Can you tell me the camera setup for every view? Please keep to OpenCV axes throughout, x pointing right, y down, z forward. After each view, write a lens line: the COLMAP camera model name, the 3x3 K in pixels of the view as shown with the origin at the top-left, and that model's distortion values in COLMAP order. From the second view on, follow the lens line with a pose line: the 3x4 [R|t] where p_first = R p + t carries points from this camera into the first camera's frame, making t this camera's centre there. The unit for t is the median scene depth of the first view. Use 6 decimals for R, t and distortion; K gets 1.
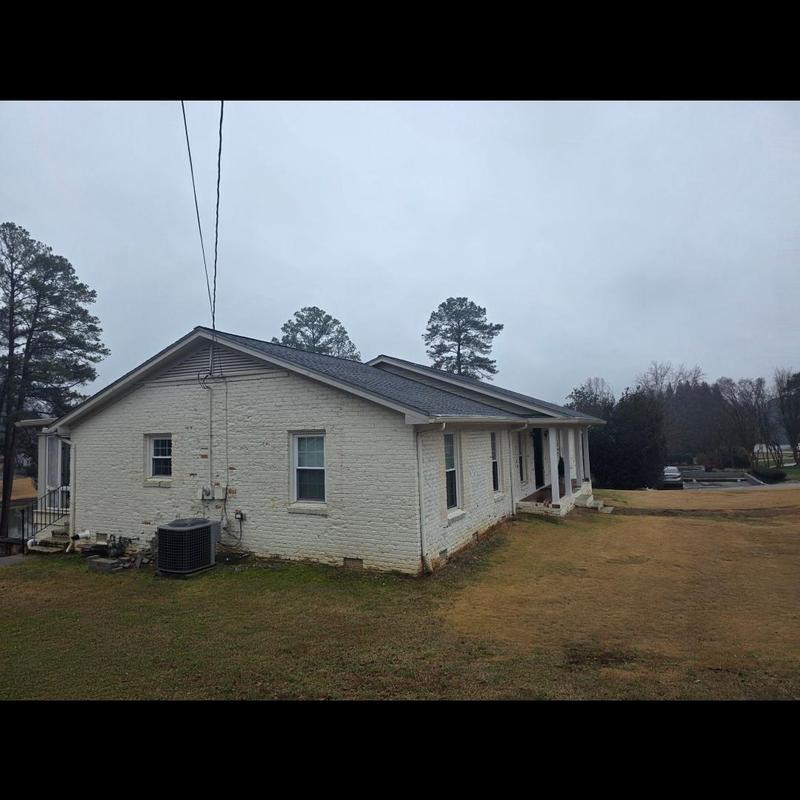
lens RADIAL K [[527.1, 0, 370.2], [0, 527.1, 402.4], [0, 0, 1]] dist [0.087021, -0.084390]
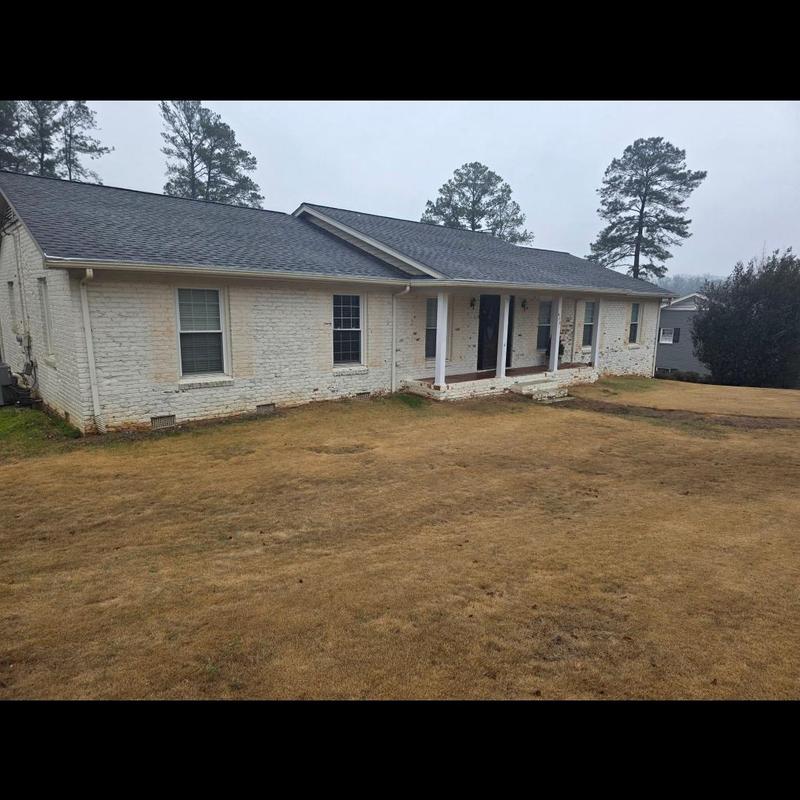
lens RADIAL K [[514.0, 0, 400.9], [0, 514.0, 408.4], [0, 0, 1]] dist [0.079874, -0.076304]
pose [[0.931119, 0.107029, -0.348659, 0.135456], [-0.017272, 0.967839, 0.250976, 0.005255], [0.364308, -0.227667, 0.903022, 0.054402]]
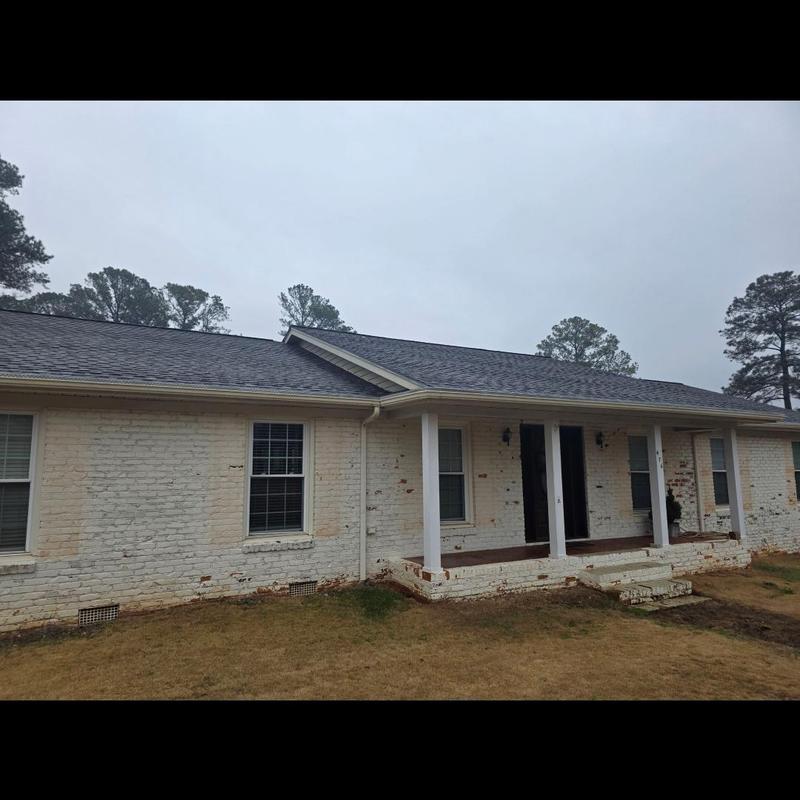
lens RADIAL K [[514.0, 0, 400.9], [0, 514.0, 408.4], [0, 0, 1]] dist [0.079874, -0.076304]
pose [[0.824385, -0.047312, -0.564049, 0.139247], [0.017471, 0.998153, -0.058190, 0.016503], [0.565760, 0.038116, 0.823688, 0.138620]]
